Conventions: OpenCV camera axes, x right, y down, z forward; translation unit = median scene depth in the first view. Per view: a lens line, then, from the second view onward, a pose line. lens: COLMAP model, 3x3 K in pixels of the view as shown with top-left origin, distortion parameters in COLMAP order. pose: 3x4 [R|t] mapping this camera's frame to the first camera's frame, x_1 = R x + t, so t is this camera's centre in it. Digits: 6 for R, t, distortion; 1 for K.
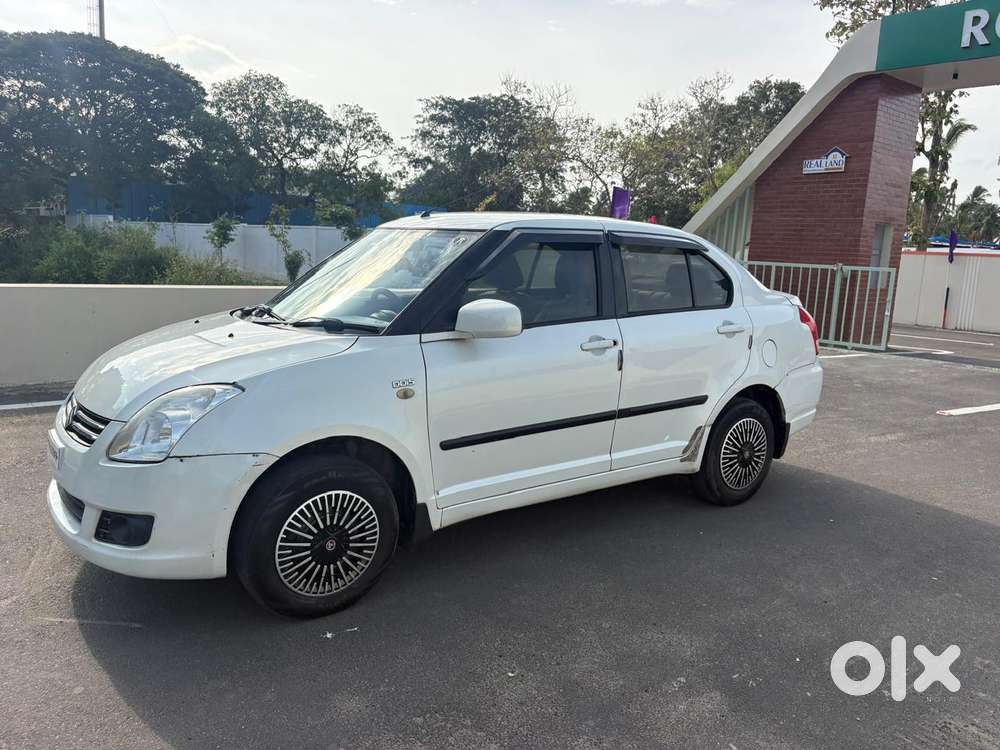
lens RADIAL K [[734.1, 0, 504.4], [0, 734.1, 375.1], [0, 0, 1]] dist [0.045552, -0.036257]
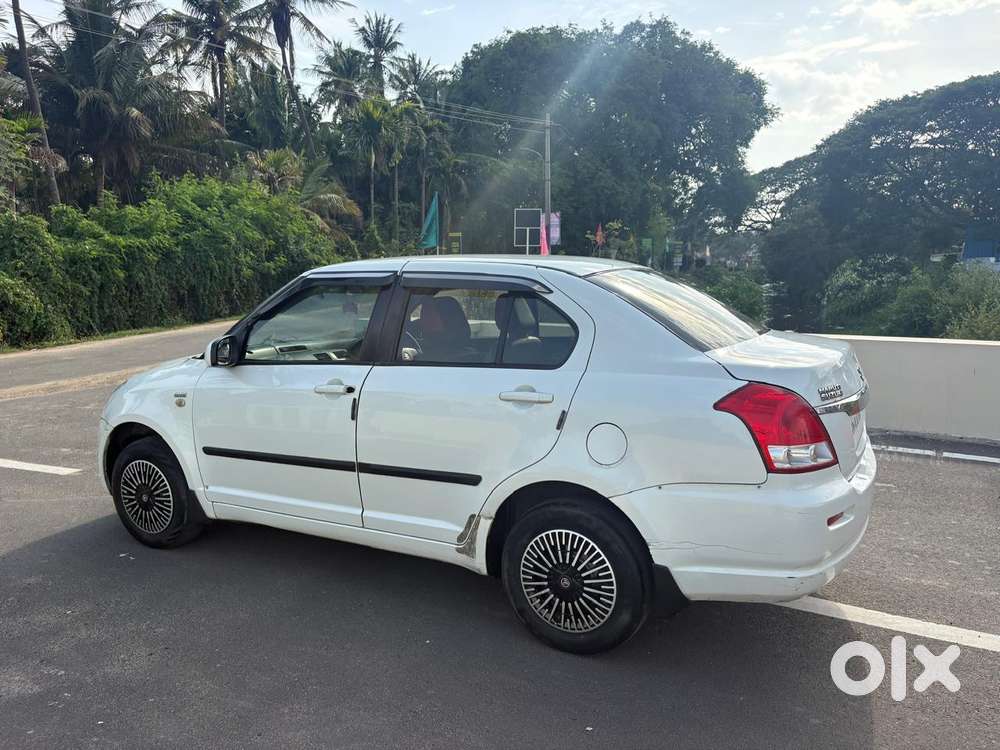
lens RADIAL K [[761.3, 0, 503.6], [0, 761.3, 374.7], [0, 0, 1]] dist [0.043263, -0.056038]
pose [[0.445901, 0.082335, -0.891288, 0.975975], [-0.138161, 0.990158, 0.022348, -0.098517], [0.884355, 0.113176, 0.452887, 0.634669]]
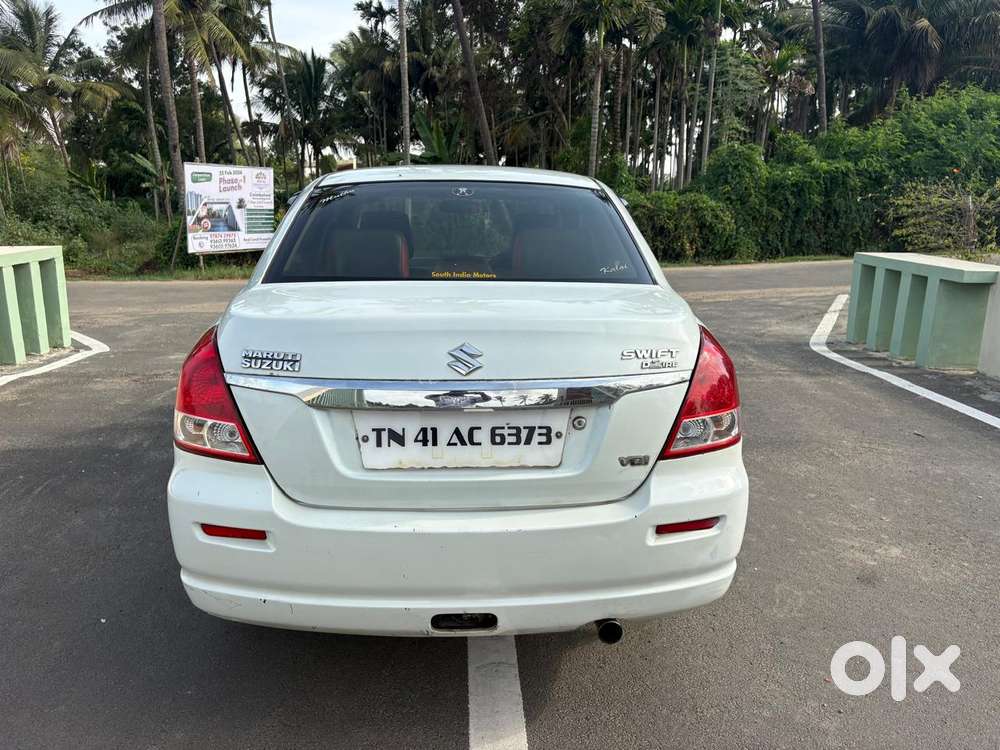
lens RADIAL K [[761.3, 0, 506.3], [0, 761.3, 373.1], [0, 0, 1]] dist [0.043263, -0.056038]
pose [[-0.559486, 0.144556, -0.816136, 0.734078], [-0.178694, 0.940479, 0.289080, -0.295839], [0.809348, 0.307575, -0.500354, 1.750339]]
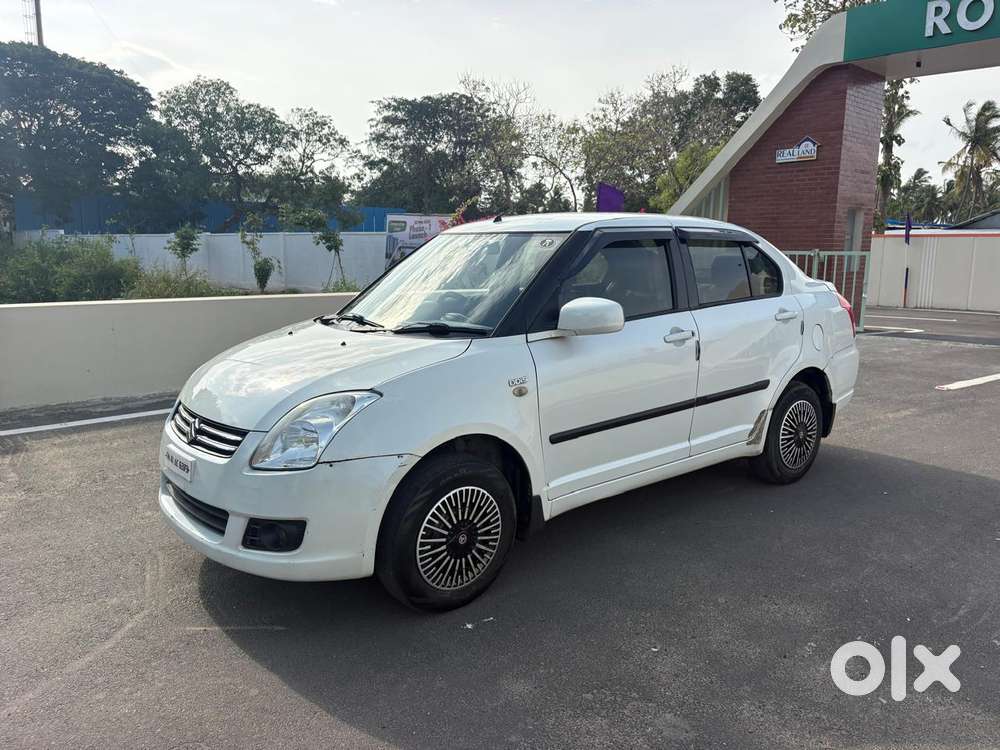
lens RADIAL K [[734.1, 0, 505.4], [0, 734.1, 375.9], [0, 0, 1]] dist [0.045552, -0.036257]
pose [[0.997409, -0.049306, 0.052382, -0.151179], [0.049114, 0.998781, 0.004946, -0.002216], [-0.052562, -0.002360, 0.998615, -0.029338]]
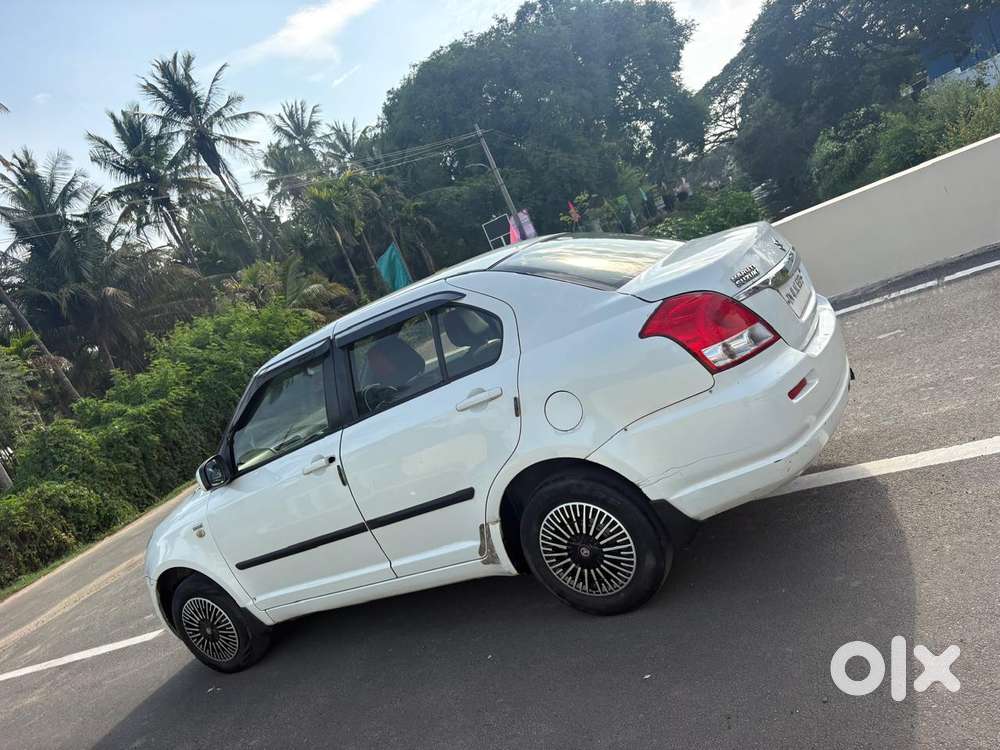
lens RADIAL K [[761.3, 0, 503.5], [0, 761.3, 379.1], [0, 0, 1]] dist [0.043263, -0.056038]
pose [[0.386658, -0.101612, -0.916608, 1.037359], [0.268185, 0.963346, 0.006337, -0.080707], [0.882367, -0.248271, 0.399737, 0.717513]]
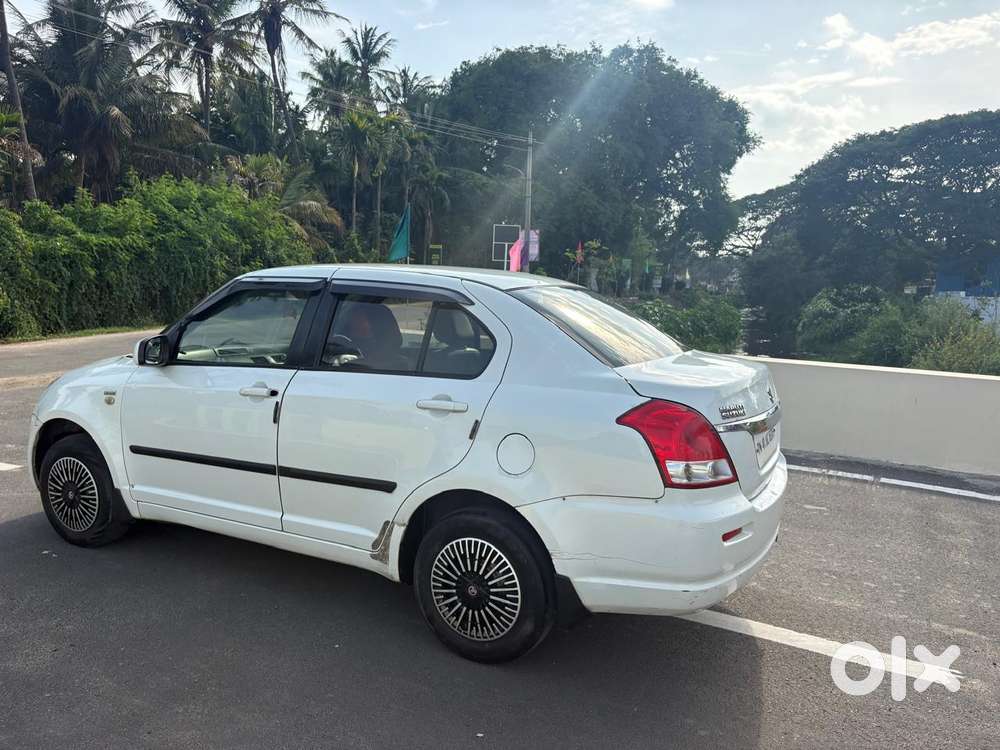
lens RADIAL K [[761.3, 0, 505.7], [0, 761.3, 372.6], [0, 0, 1]] dist [0.043263, -0.056038]
pose [[0.466781, 0.080022, -0.880745, 1.018335], [-0.175310, 0.984507, -0.003463, -0.104589], [0.866823, 0.156020, 0.473578, 0.686740]]
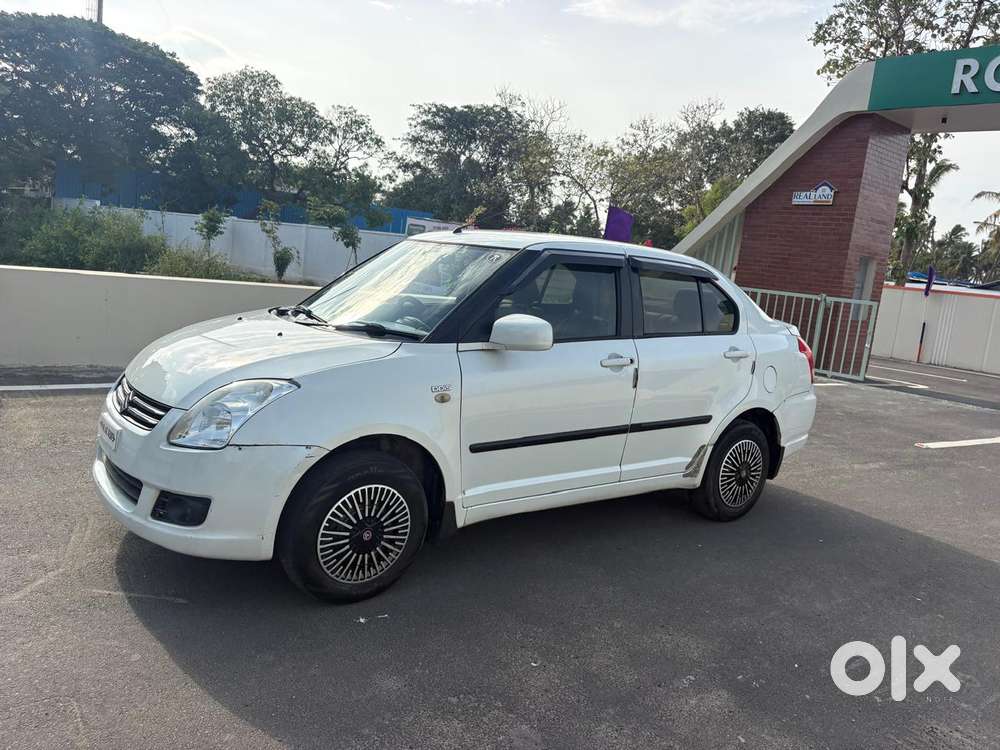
lens RADIAL K [[734.1, 0, 492.5], [0, 734.1, 369.4], [0, 0, 1]] dist [0.045552, -0.036257]
pose [[0.998149, 0.058308, 0.017276, -0.059912], [-0.057974, 0.998133, -0.019237, -0.000248], [-0.018365, 0.018200, 0.999666, -0.053225]]
